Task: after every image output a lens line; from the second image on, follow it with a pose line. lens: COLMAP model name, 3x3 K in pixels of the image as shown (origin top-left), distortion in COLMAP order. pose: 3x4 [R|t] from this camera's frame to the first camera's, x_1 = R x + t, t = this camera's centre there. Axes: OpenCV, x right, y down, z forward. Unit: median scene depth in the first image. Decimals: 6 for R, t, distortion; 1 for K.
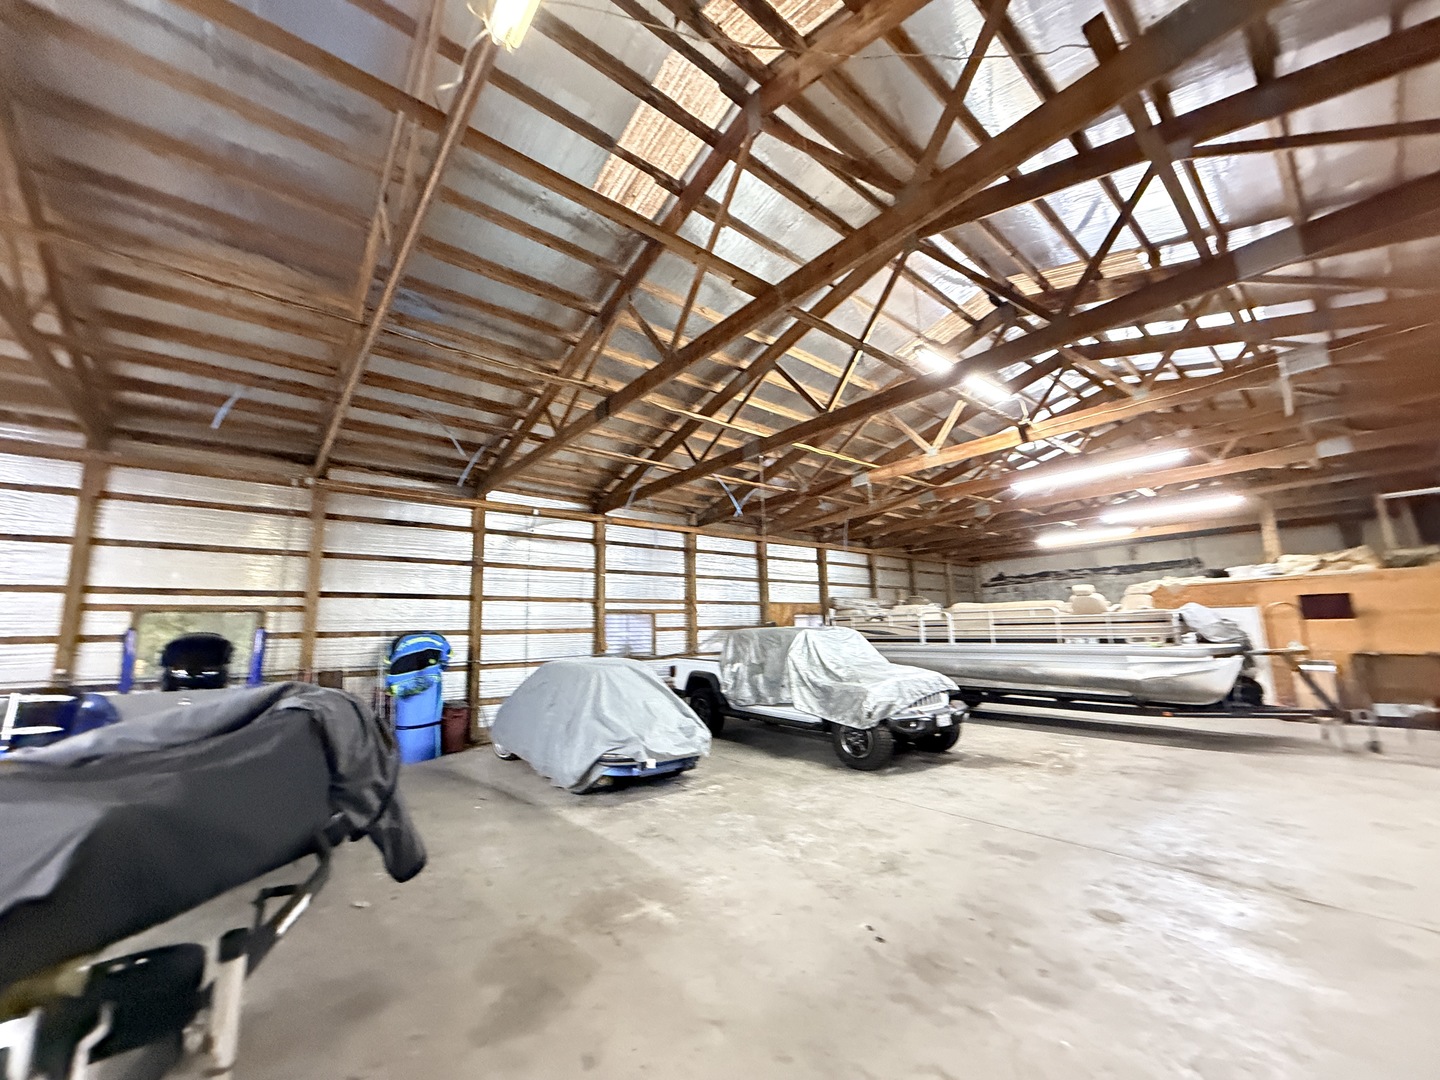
lens RADIAL K [[567.7, 0, 715.1], [0, 567.7, 539.1], [0, 0, 1]] dist [0.000731, 0.000119]
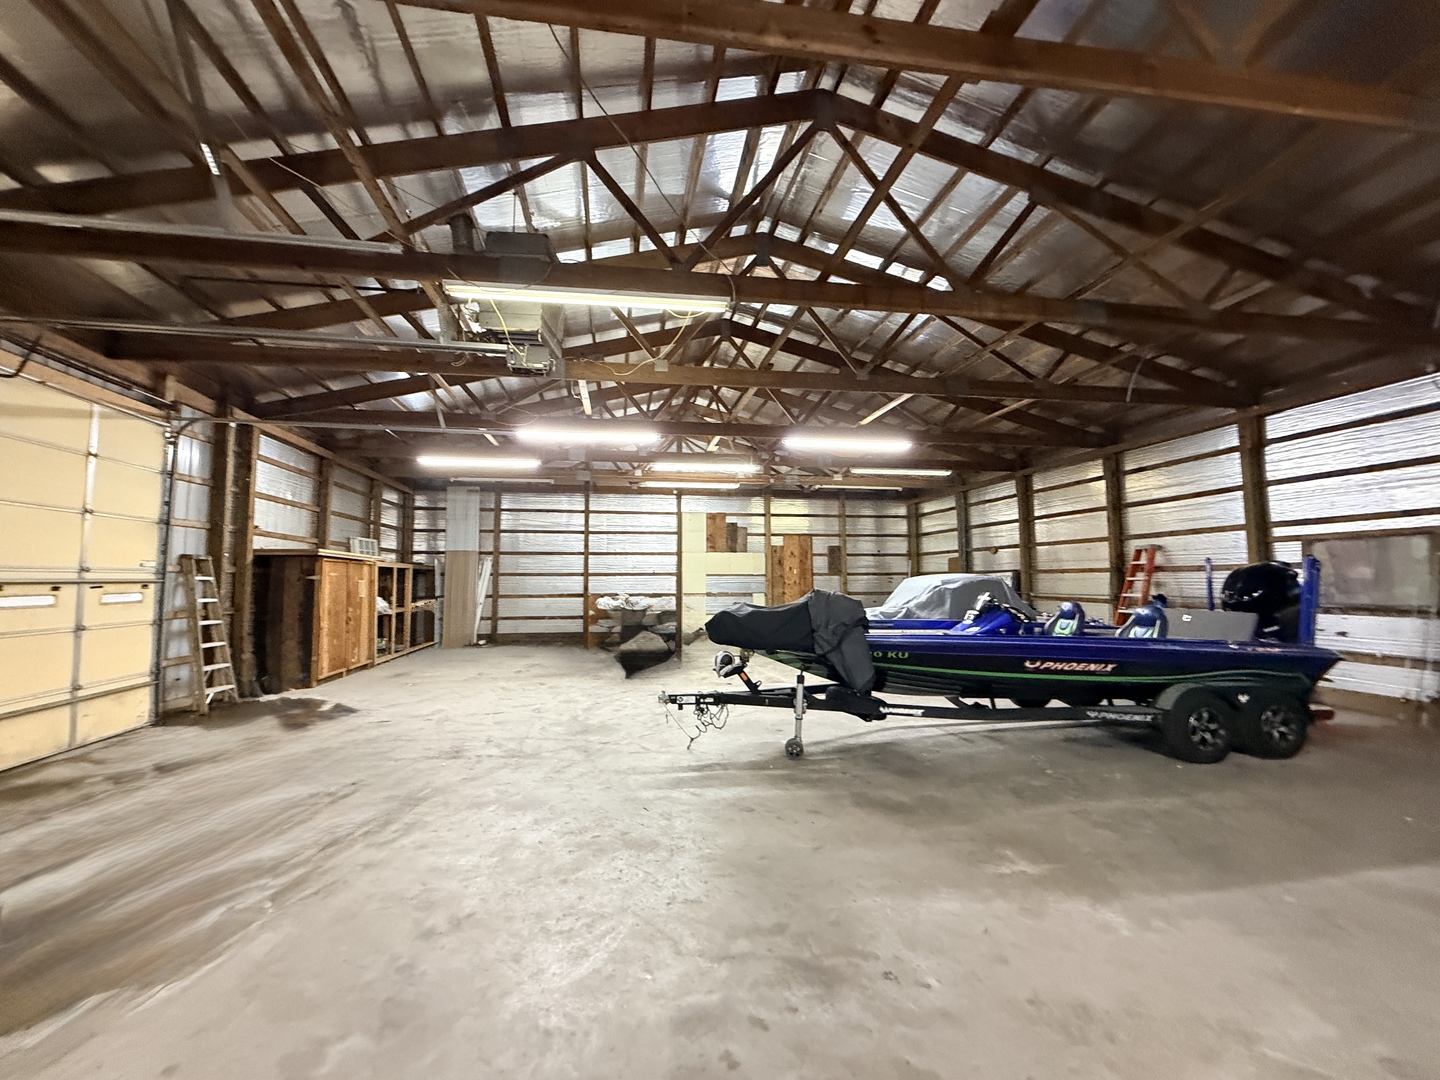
lens RADIAL K [[567.7, 0, 717.5], [0, 567.7, 541.1], [0, 0, 1]] dist [0.000731, 0.000119]
pose [[-0.501127, -0.035516, -0.864645, 0.476017], [0.155475, 0.979205, -0.130331, 0.093528], [0.851293, -0.199743, -0.485184, 0.572639]]
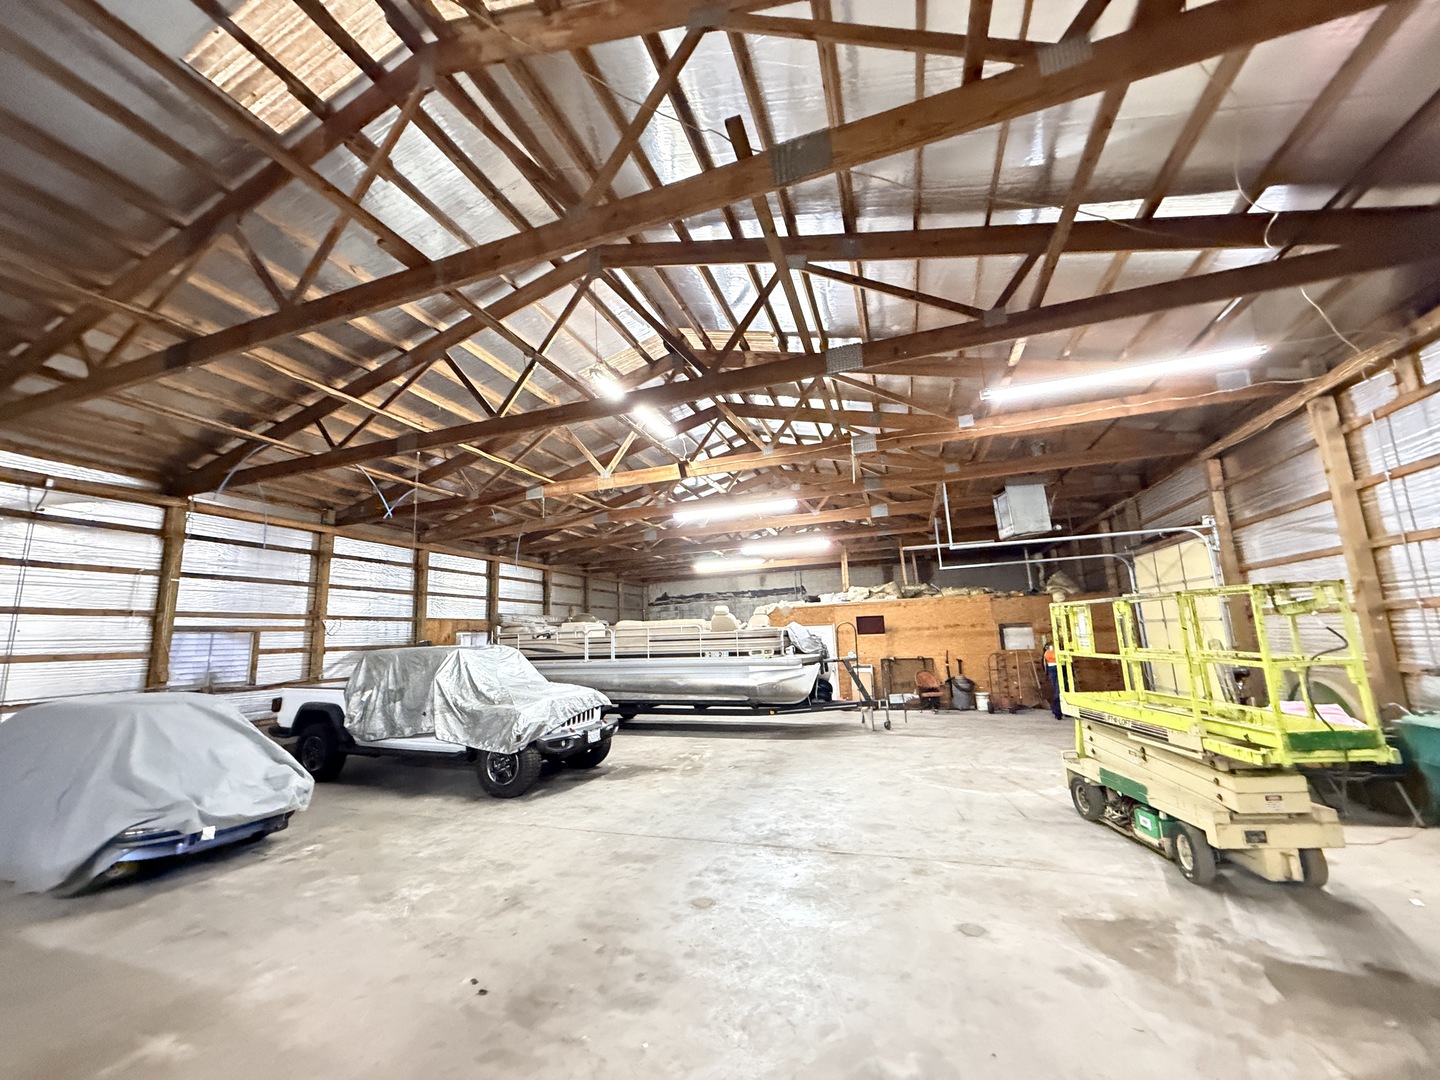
lens RADIAL K [[567.7, 0, 712.1], [0, 567.7, 540.0], [0, 0, 1]] dist [0.000731, 0.000119]
pose [[0.858390, 0.078814, 0.506907, 0.038746], [-0.065073, 0.996874, -0.044800, -0.000739], [-0.508854, 0.005470, 0.860836, 0.010246]]
